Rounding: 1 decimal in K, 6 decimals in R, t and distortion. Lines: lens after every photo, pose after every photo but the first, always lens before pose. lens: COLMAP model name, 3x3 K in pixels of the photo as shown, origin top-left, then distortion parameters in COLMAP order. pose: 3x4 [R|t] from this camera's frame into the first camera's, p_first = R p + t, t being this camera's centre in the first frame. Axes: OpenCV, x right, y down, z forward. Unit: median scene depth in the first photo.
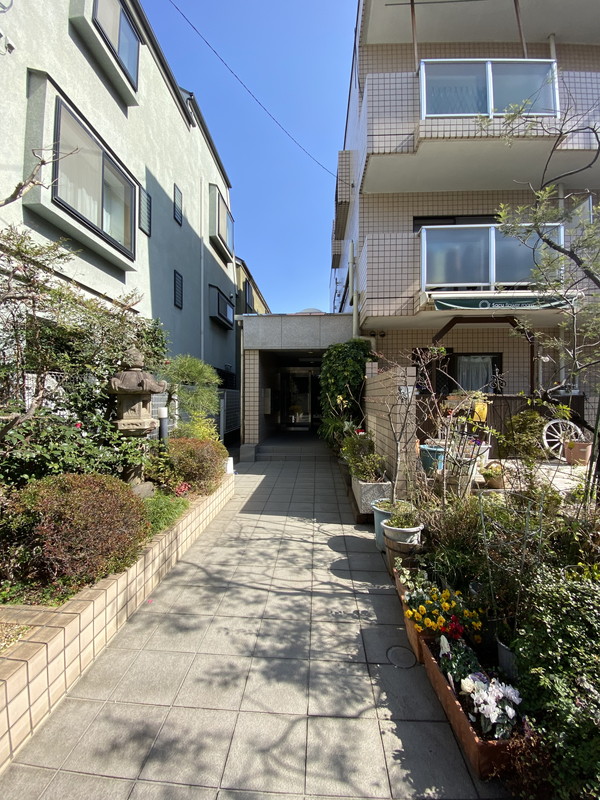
lens RADIAL K [[323.7, 0, 300.9], [0, 323.7, 398.3], [0, 0, 1]] dist [0.029139, -0.023958]
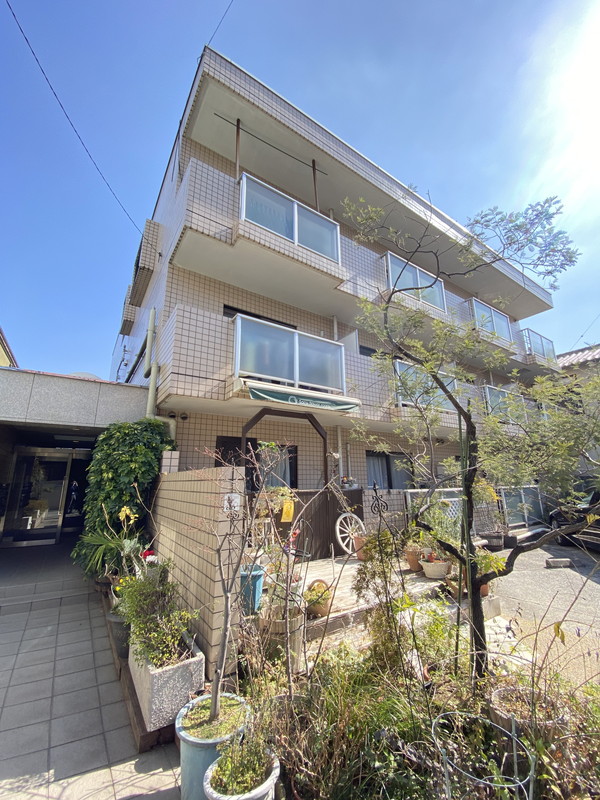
lens RADIAL K [[323.7, 0, 300.9], [0, 323.7, 398.3], [0, 0, 1]] dist [0.029139, -0.023958]
pose [[0.800721, 0.138560, 0.582792, -0.006203], [0.008473, 0.970164, -0.242301, -0.042716], [-0.598977, 0.198953, 0.775657, 0.179875]]
